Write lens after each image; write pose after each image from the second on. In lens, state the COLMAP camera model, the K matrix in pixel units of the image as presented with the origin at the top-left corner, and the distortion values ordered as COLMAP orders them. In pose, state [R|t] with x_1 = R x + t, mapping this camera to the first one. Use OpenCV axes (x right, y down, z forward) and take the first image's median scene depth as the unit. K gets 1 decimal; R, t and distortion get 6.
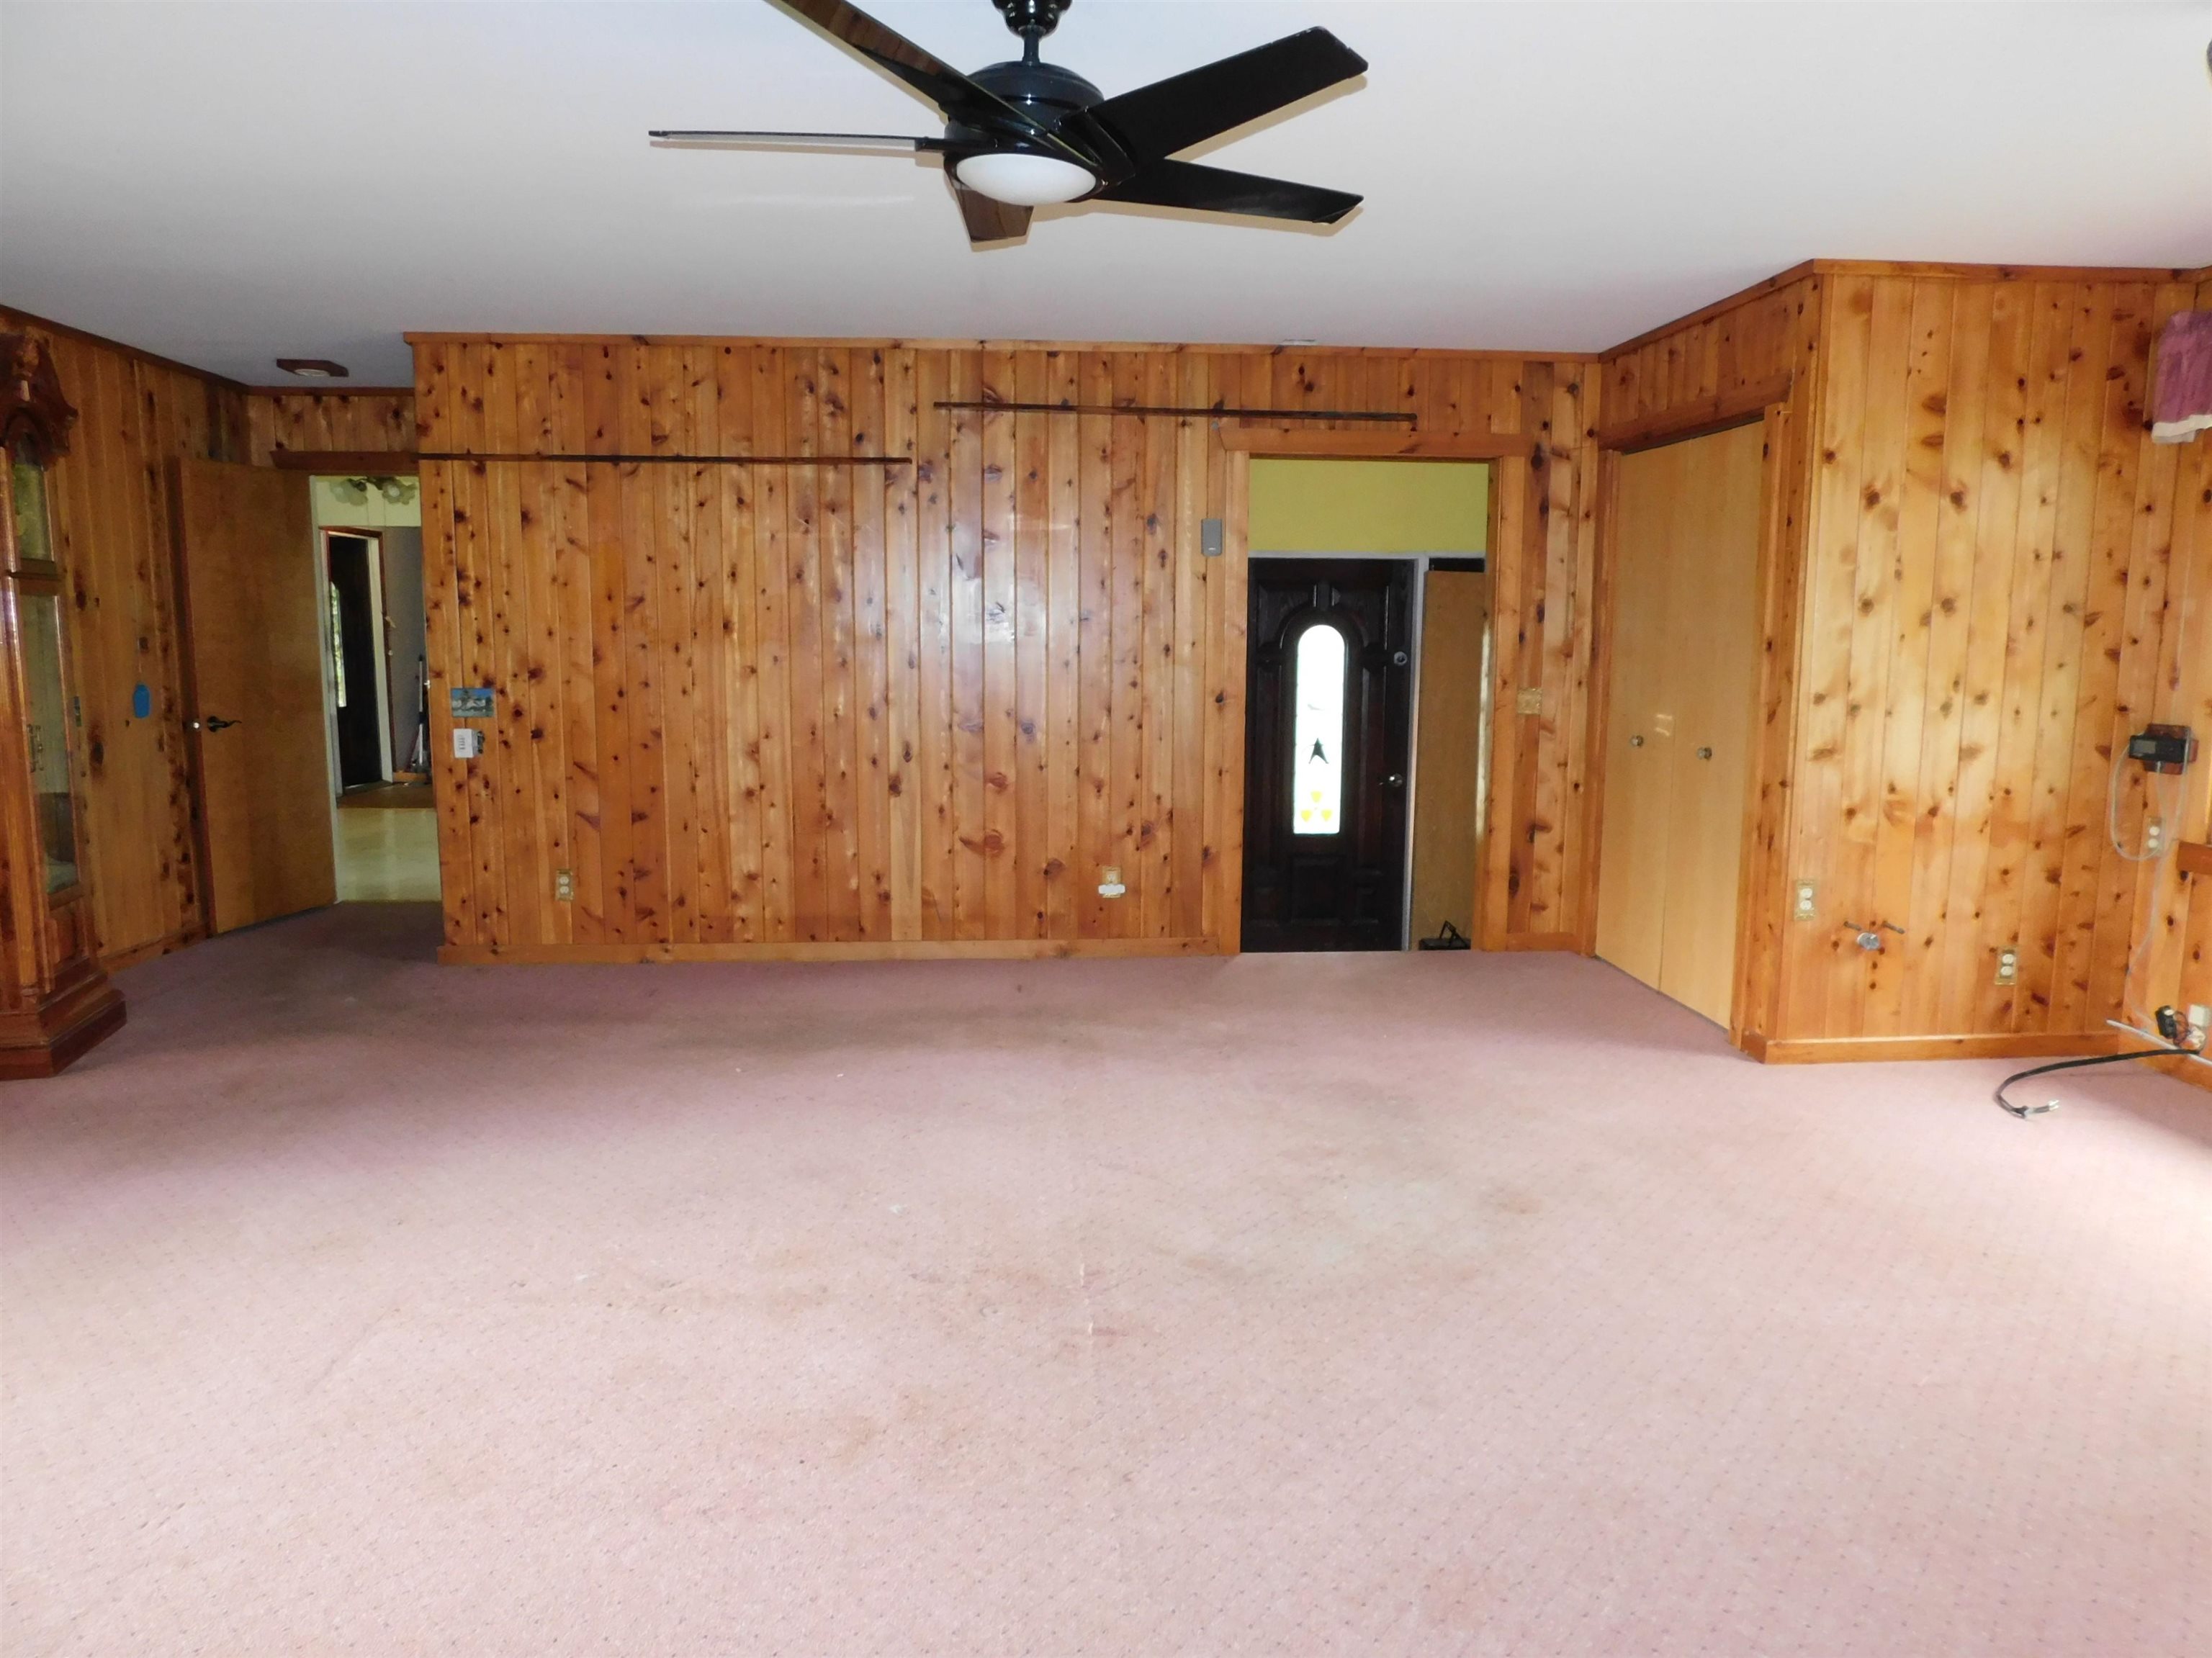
lens RADIAL K [[1497.4, 0, 1118.8], [0, 1497.4, 823.3], [0, 0, 1]] dist [-0.061759, 0.046393]
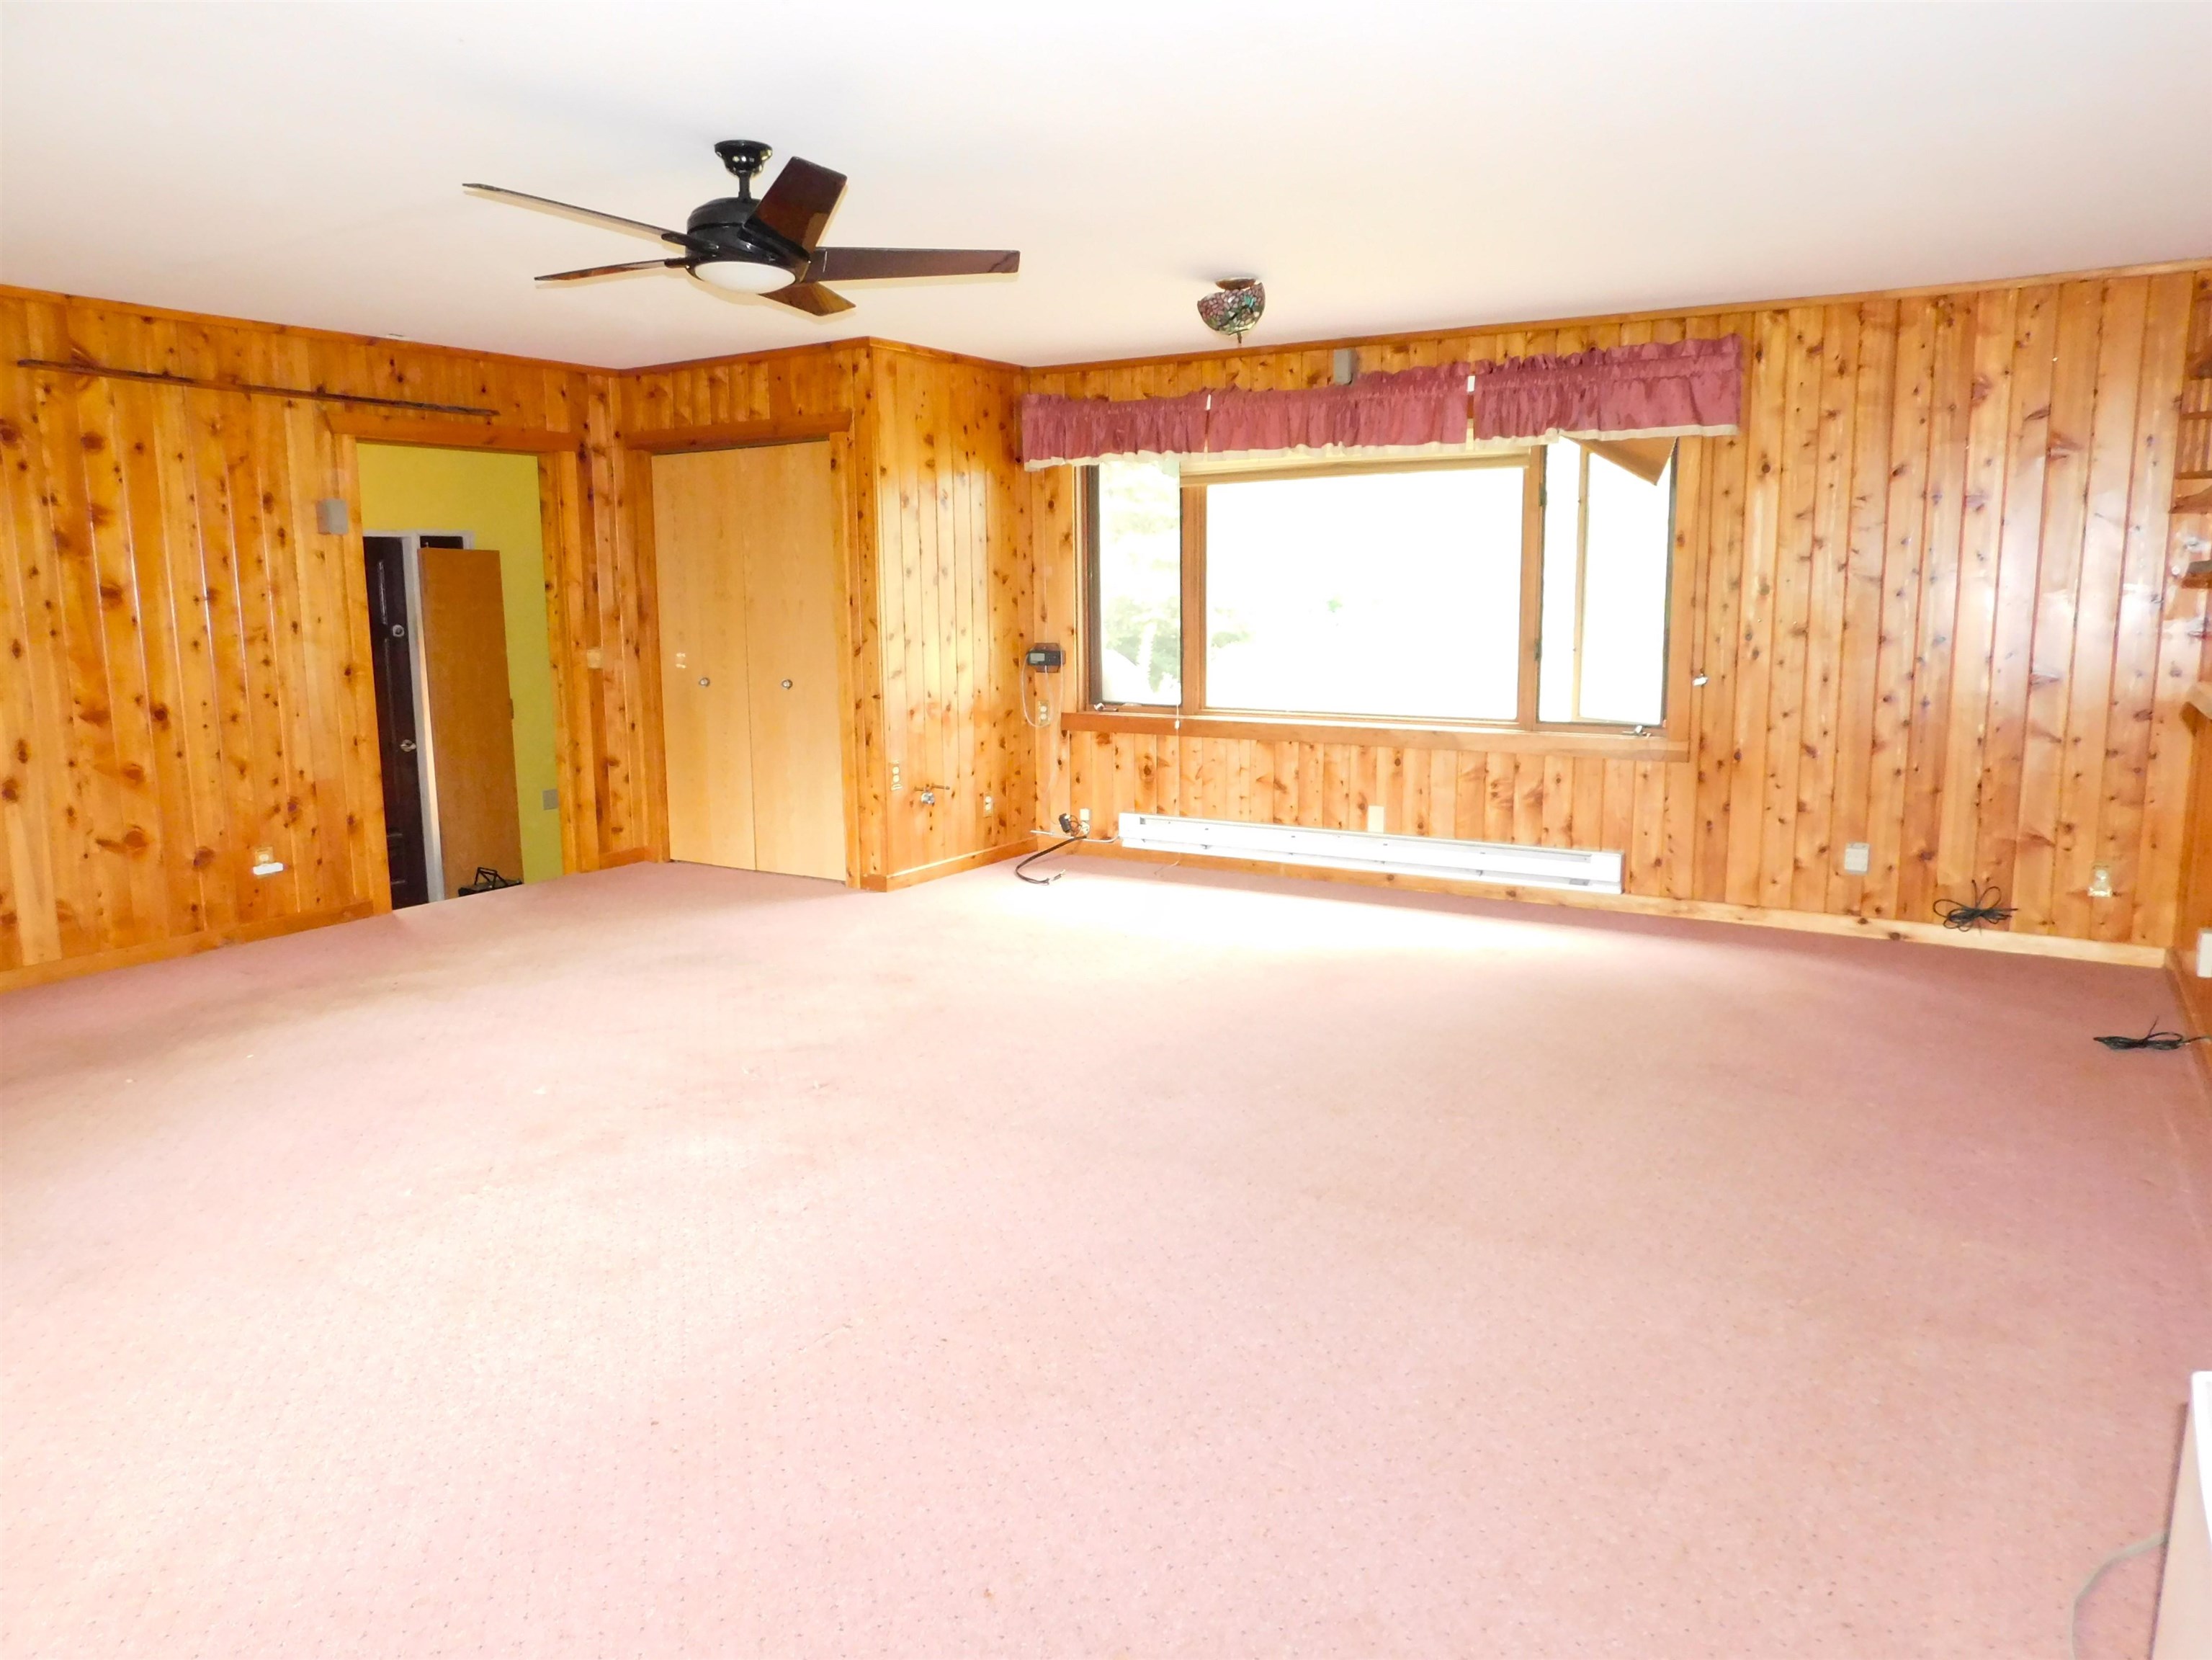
lens RADIAL K [[1494.0, 0, 1115.4], [0, 1494.0, 821.4], [0, 0, 1]] dist [-0.051778, 0.032660]
pose [[0.587768, -0.138032, 0.797167, -0.479542], [0.125470, 0.988969, 0.078731, 0.006523], [-0.799241, 0.053745, 0.598603, -0.040915]]
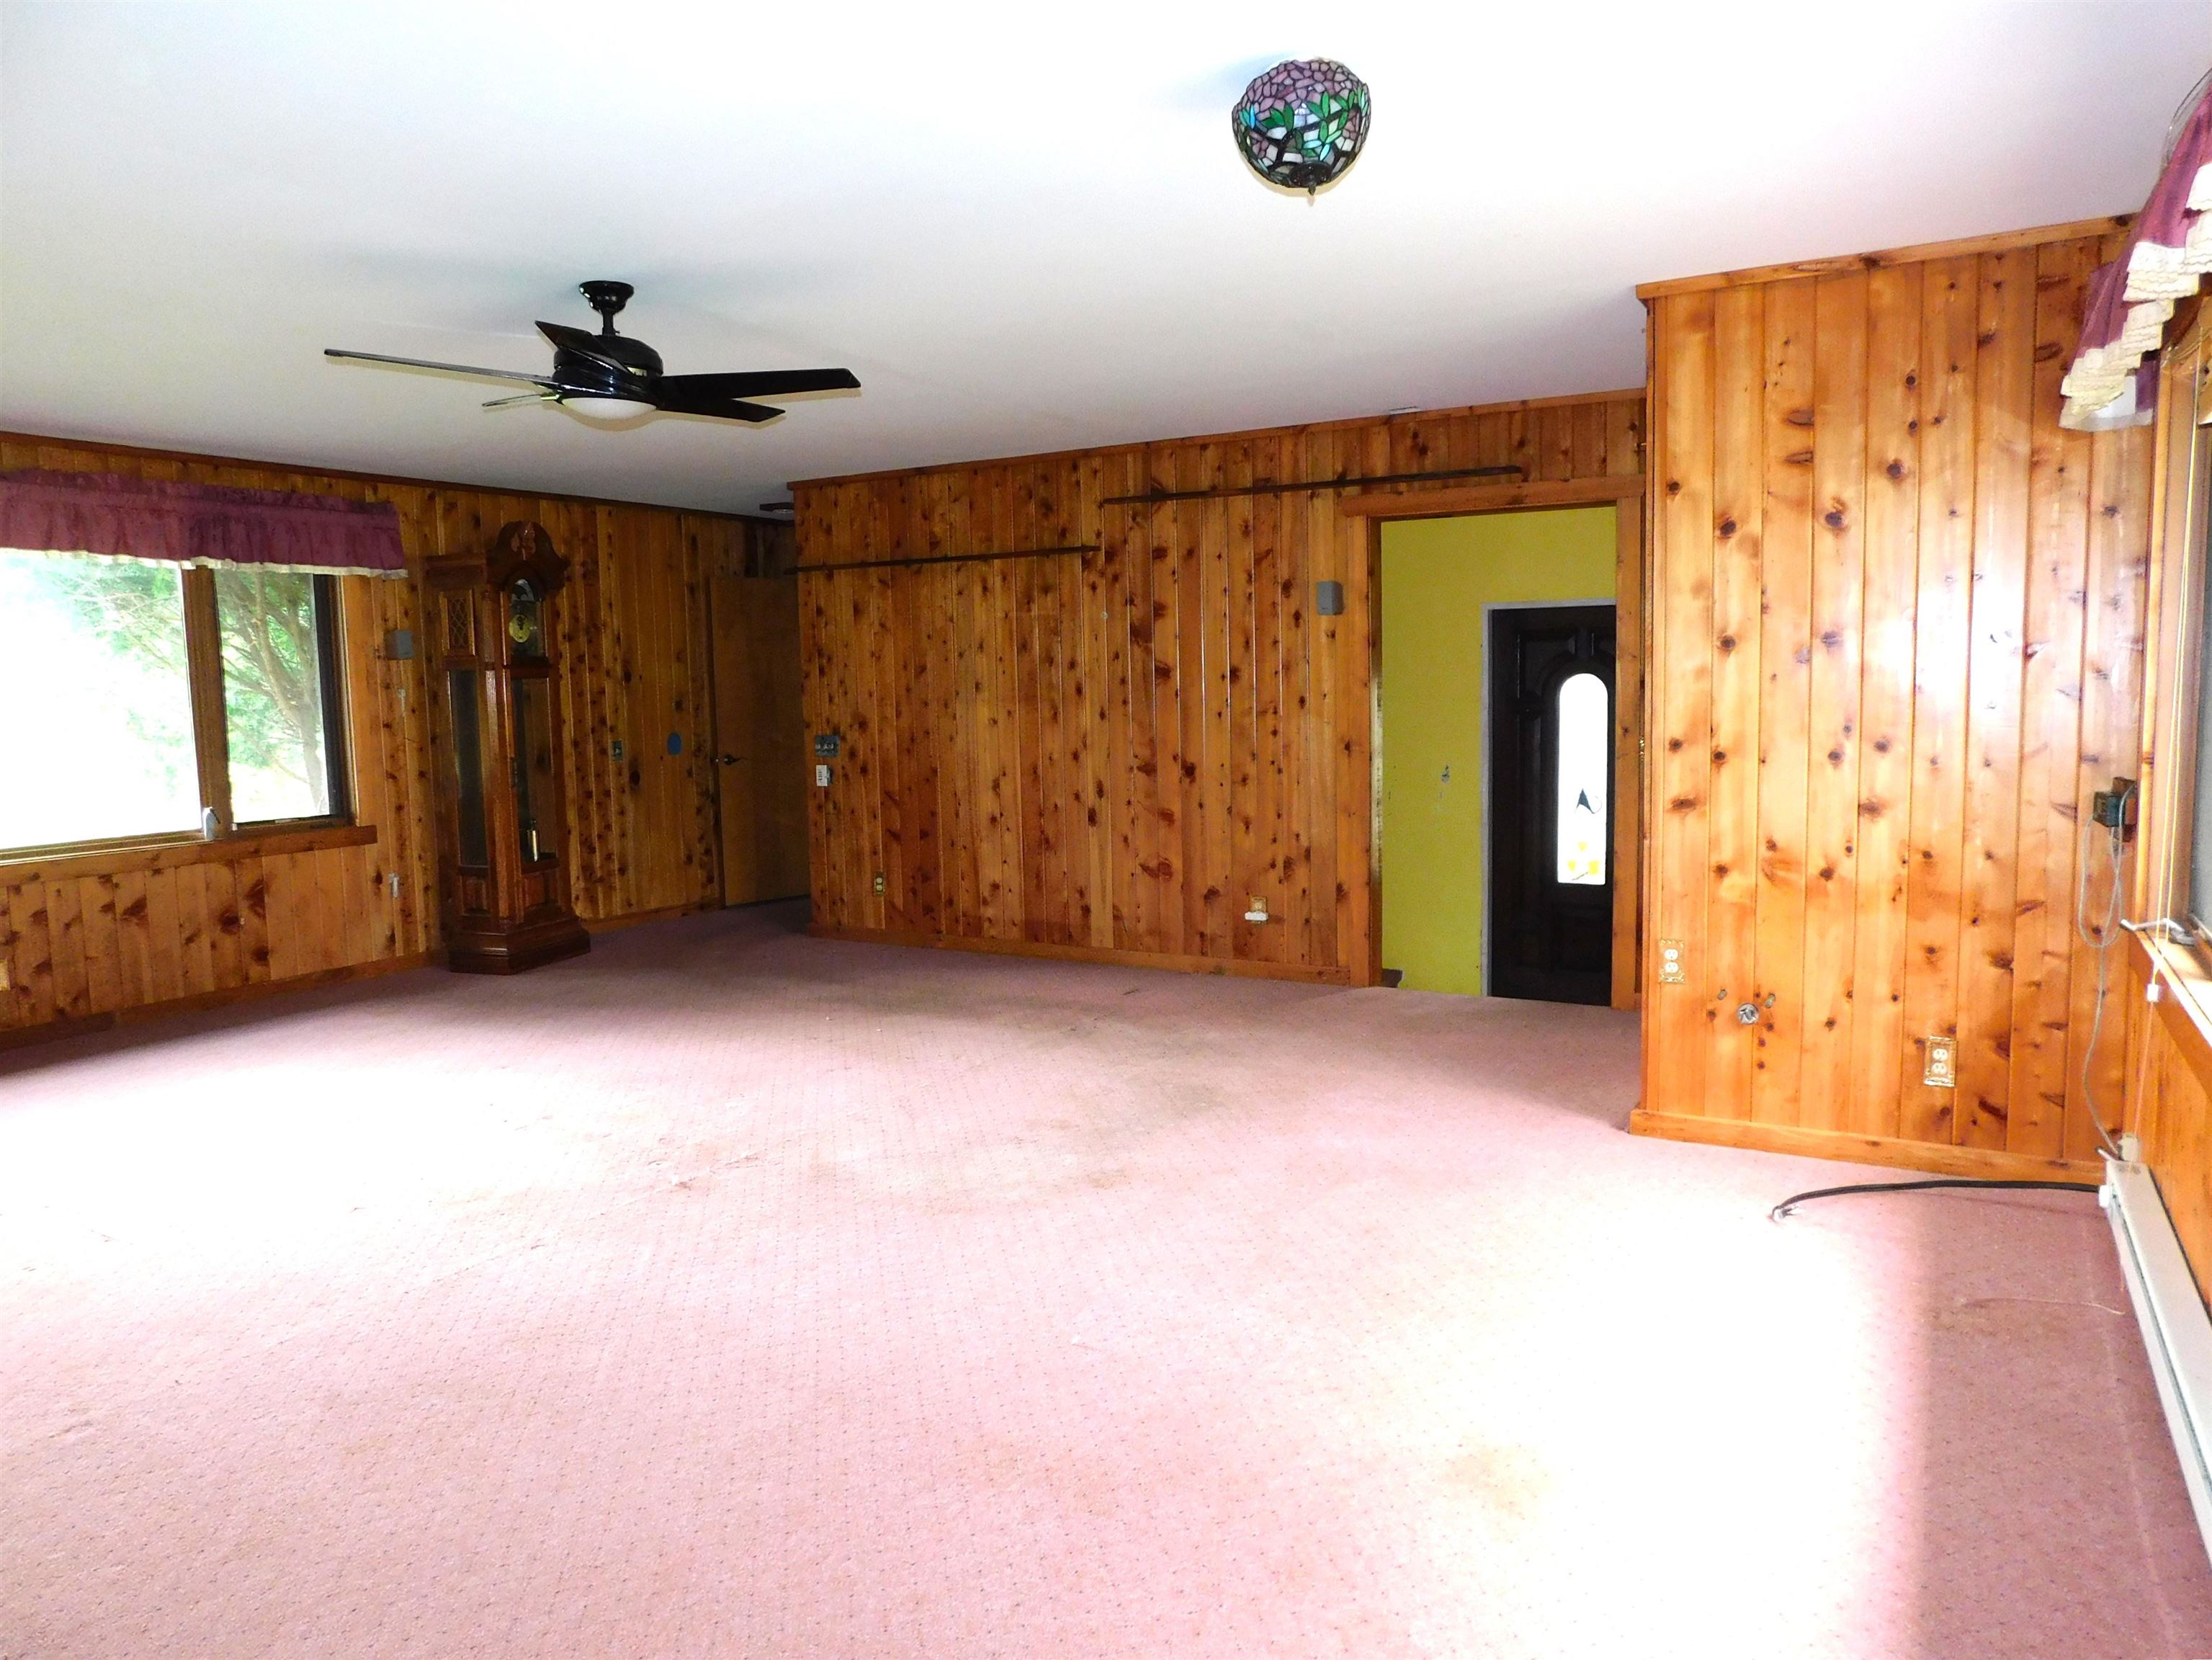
lens RADIAL K [[1494.0, 0, 1115.4], [0, 1494.0, 821.4], [0, 0, 1]] dist [-0.051778, 0.032660]
pose [[0.819806, 0.032425, -0.571723, 0.577287], [-0.052306, 0.998462, -0.018374, -0.000677], [0.570248, 0.044967, 0.820241, 0.027829]]
